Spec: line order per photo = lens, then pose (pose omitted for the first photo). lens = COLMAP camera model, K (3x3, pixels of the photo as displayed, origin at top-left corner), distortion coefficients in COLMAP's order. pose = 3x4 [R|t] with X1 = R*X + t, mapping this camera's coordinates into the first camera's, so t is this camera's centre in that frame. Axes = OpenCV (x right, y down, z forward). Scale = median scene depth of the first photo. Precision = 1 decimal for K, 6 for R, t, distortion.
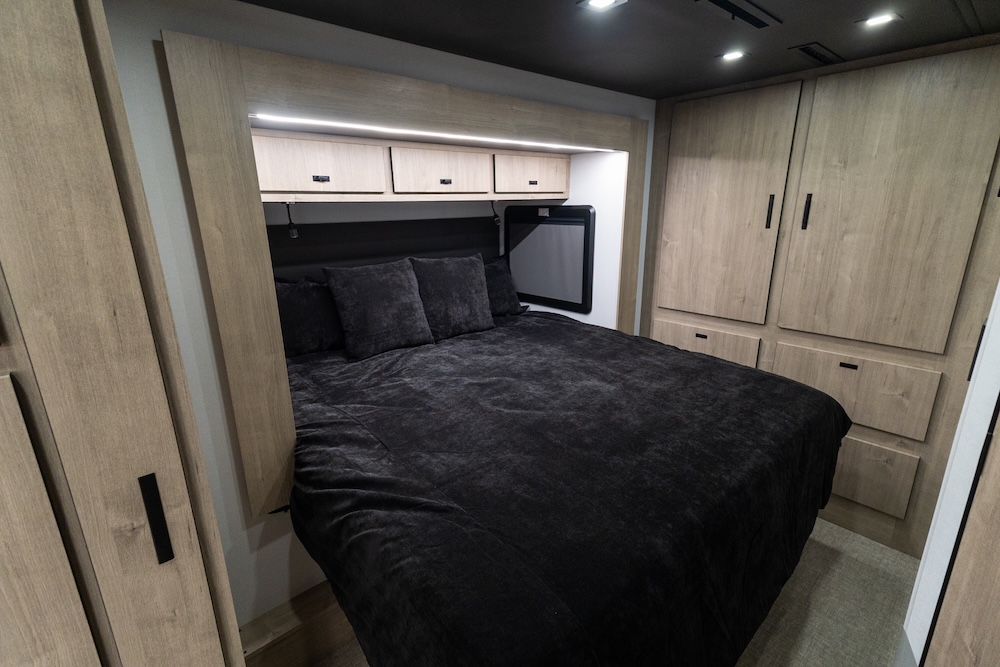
lens RADIAL K [[462.0, 0, 496.9], [0, 462.0, 331.1], [0, 0, 1]] dist [0.024918, -0.000842]
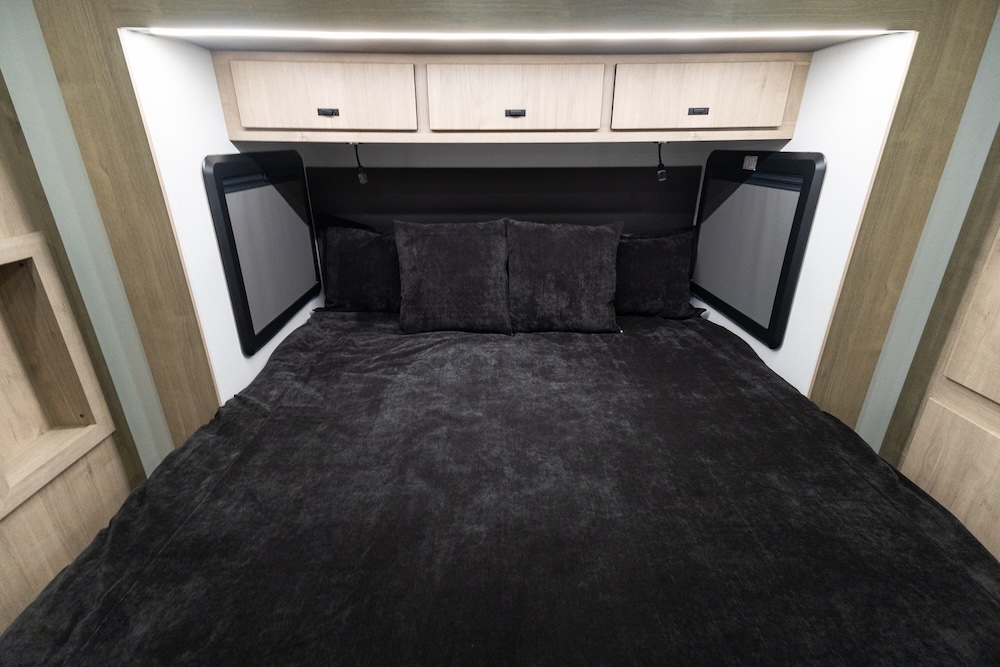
lens RADIAL K [[468.3, 0, 498.5], [0, 468.3, 329.5], [0, 0, 1]] dist [0.041226, -0.015761]
pose [[0.763969, 0.251285, -0.594313, 0.326336], [-0.183979, 0.967650, 0.172640, -0.117553], [0.618469, -0.022551, 0.785486, 0.390368]]
